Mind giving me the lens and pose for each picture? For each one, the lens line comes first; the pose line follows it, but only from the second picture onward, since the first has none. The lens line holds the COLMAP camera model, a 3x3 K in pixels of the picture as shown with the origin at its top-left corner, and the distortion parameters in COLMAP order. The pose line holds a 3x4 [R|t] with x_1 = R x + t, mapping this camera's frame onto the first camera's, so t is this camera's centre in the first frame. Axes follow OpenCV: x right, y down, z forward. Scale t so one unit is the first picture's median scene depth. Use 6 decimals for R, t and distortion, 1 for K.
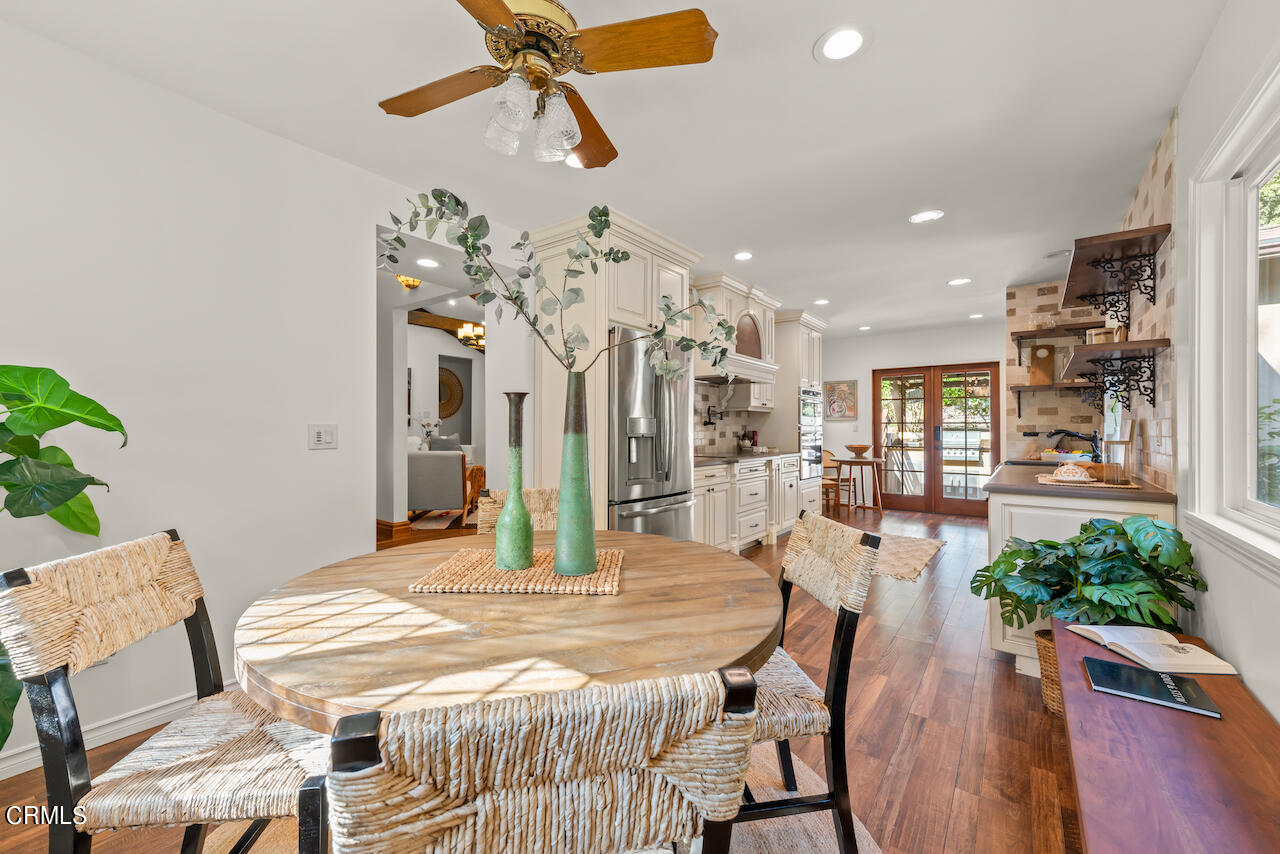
lens RADIAL K [[509.6, 0, 640.0], [0, 509.6, 427.0], [0, 0, 1]] dist [0.024847, -0.000051]
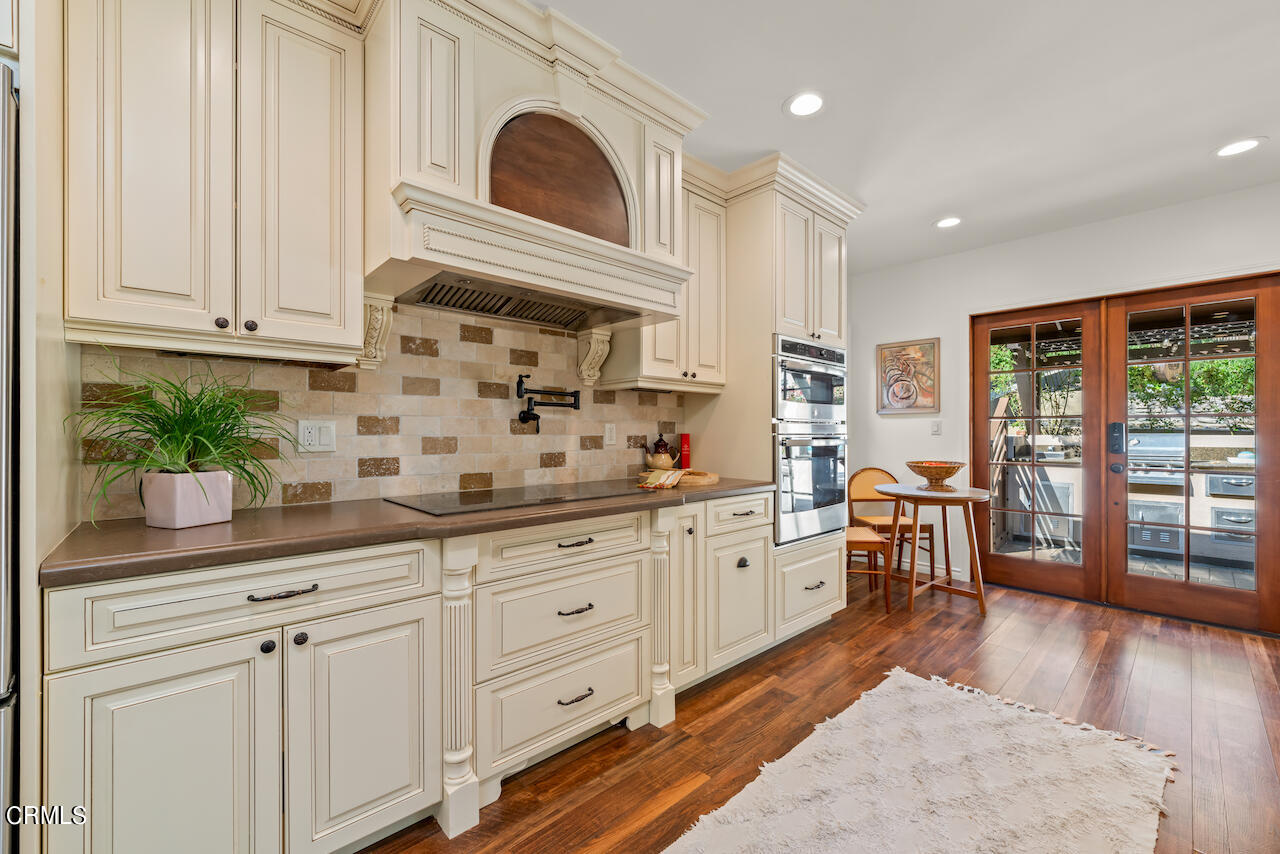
lens RADIAL K [[520.0, 0, 637.2], [0, 520.0, 433.9], [0, 0, 1]] dist [-0.000516, -0.000136]
pose [[0.983885, -0.000829, -0.178799, 0.231521], [0.002504, 0.999955, 0.009141, 0.002462], [0.178784, -0.009441, 0.983843, 0.451677]]
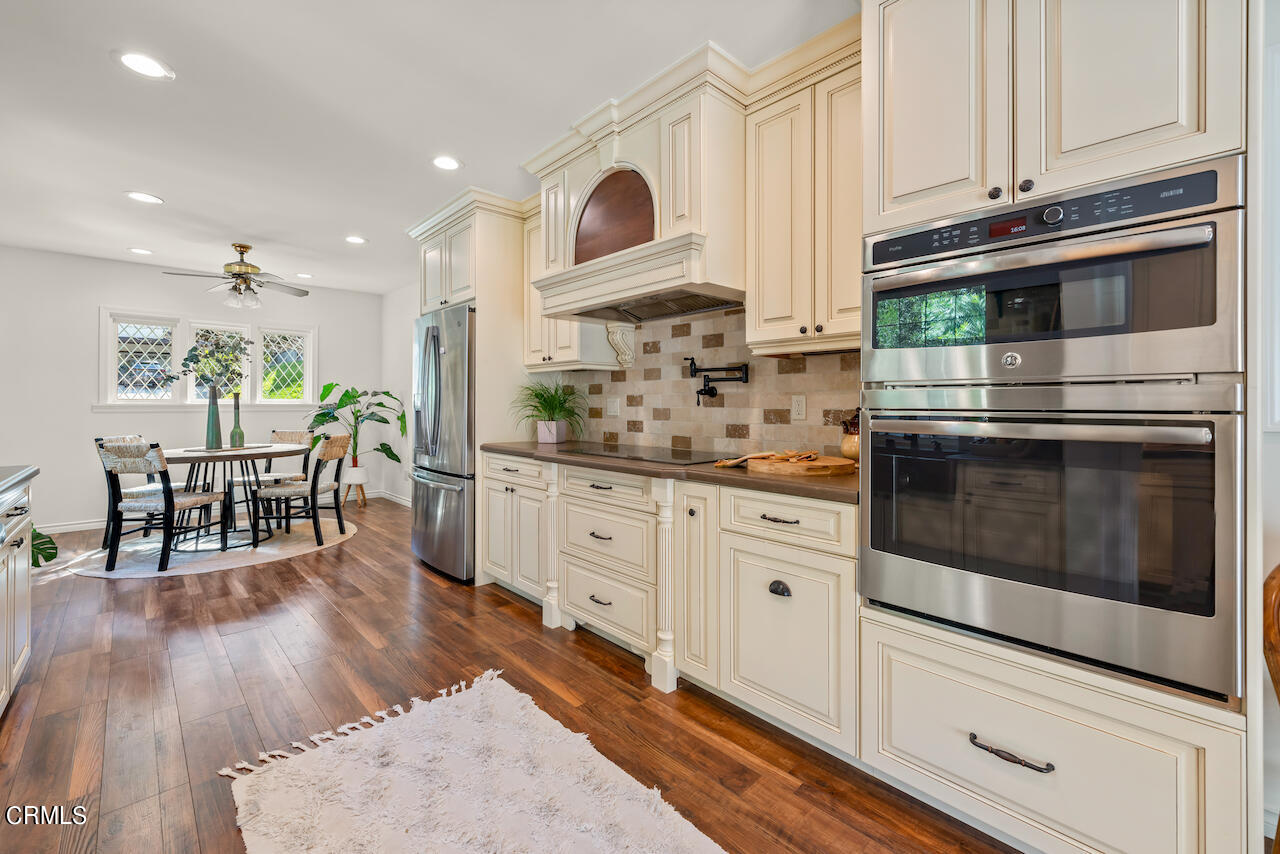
lens RADIAL K [[531.8, 0, 638.7], [0, 531.8, 403.7], [0, 0, 1]] dist [-0.000158, -0.000113]
pose [[-0.172897, -0.002519, -0.984937, 0.497684], [0.005078, 0.999981, -0.003449, 0.004296], [0.984927, -0.005598, -0.172881, 0.779603]]
